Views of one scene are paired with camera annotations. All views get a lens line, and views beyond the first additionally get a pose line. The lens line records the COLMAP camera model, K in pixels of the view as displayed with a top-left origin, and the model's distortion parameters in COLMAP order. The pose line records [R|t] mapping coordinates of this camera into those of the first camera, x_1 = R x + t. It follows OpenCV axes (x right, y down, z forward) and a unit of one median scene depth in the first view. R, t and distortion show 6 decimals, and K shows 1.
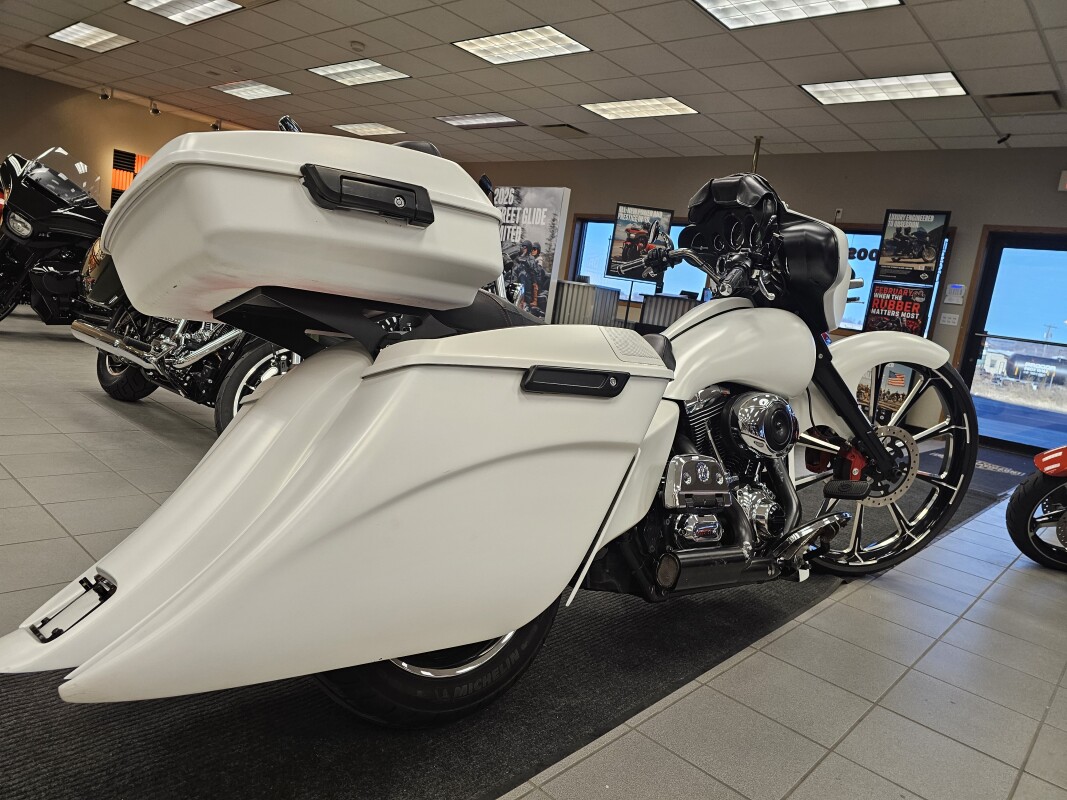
lens RADIAL K [[721.5, 0, 528.4], [0, 721.5, 396.3], [0, 0, 1]] dist [0.041185, -0.042185]
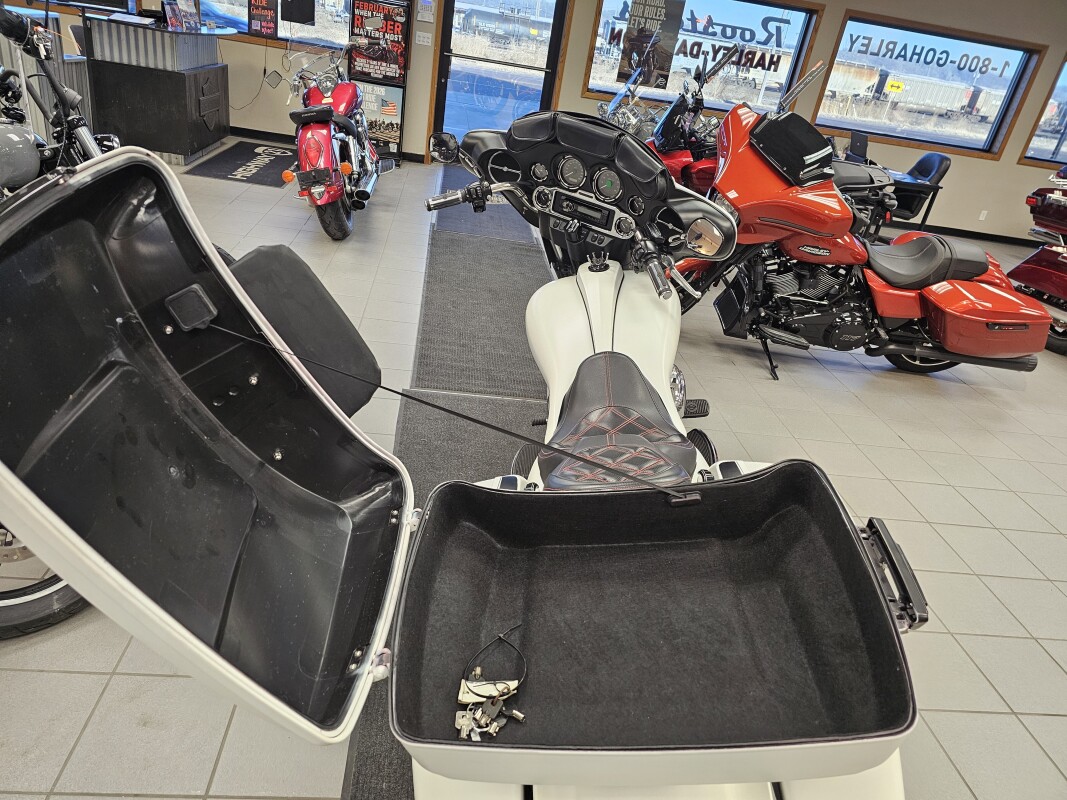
lens RADIAL K [[721.5, 0, 520.3], [0, 721.5, 399.3], [0, 0, 1]] dist [0.041185, -0.042185]
pose [[0.687119, -0.367740, 0.626606, -0.147824], [0.044608, 0.882172, 0.468810, -0.132182], [-0.725174, -0.294177, 0.622561, 0.126435]]
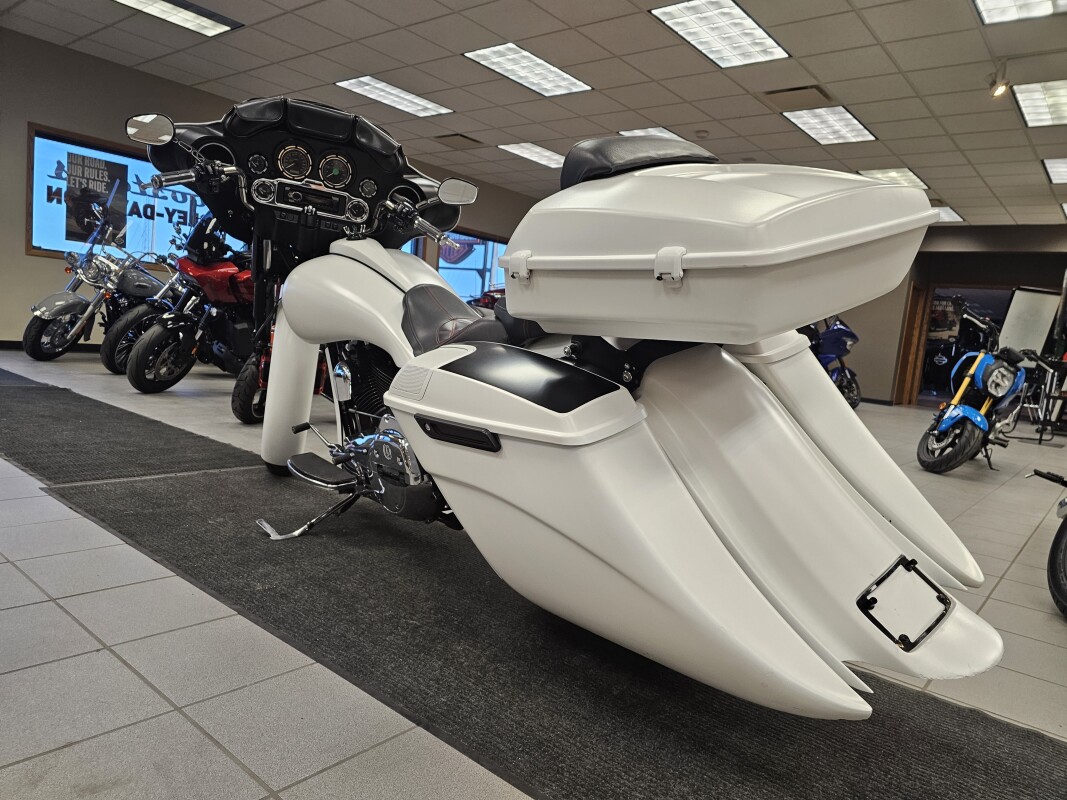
lens RADIAL K [[721.5, 0, 534.7], [0, 721.5, 404.9], [0, 0, 1]] dist [0.041185, -0.042185]
pose [[-0.044999, -0.248083, 0.967693, -0.242313], [0.034288, 0.967720, 0.249684, -0.045279], [-0.998398, 0.044416, -0.035040, 0.241494]]
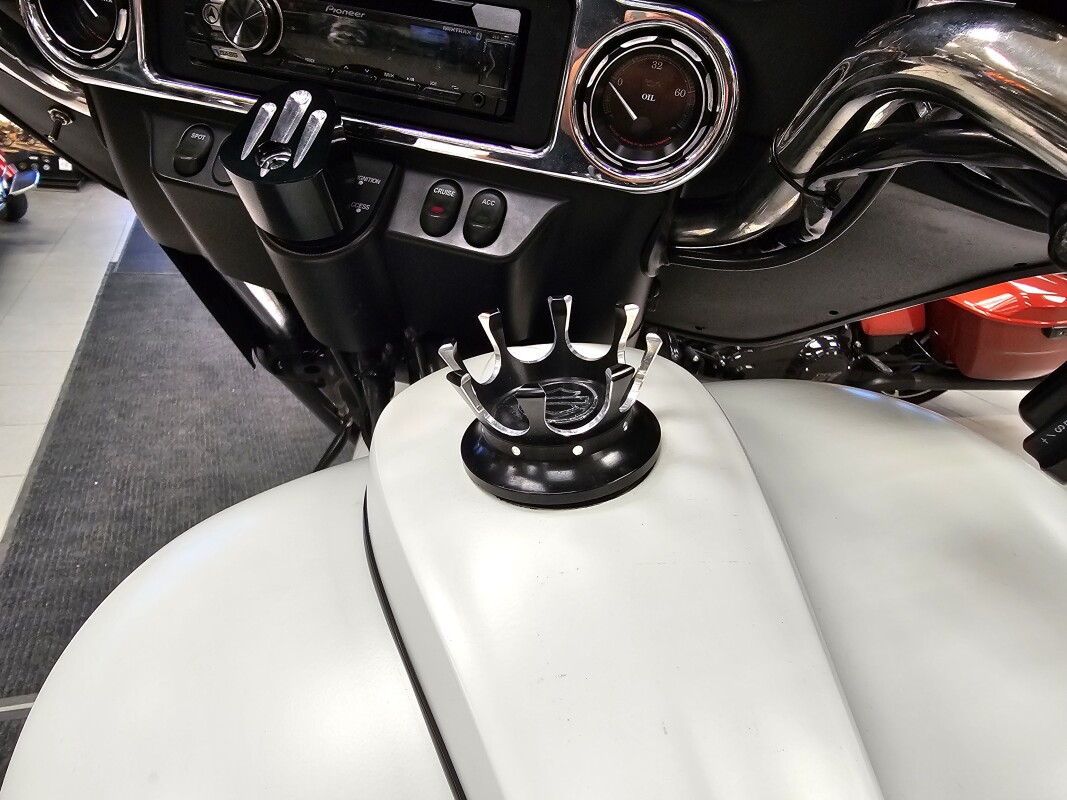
lens RADIAL K [[732.3, 0, 452.2], [0, 732.3, 397.2], [0, 0, 1]] dist [-0.027279, 0.016123]
pose [[0.495947, -0.428880, 0.755049, 0.054181], [0.086085, 0.889518, 0.448716, -0.056258], [-0.864075, -0.157541, 0.478074, 0.292650]]
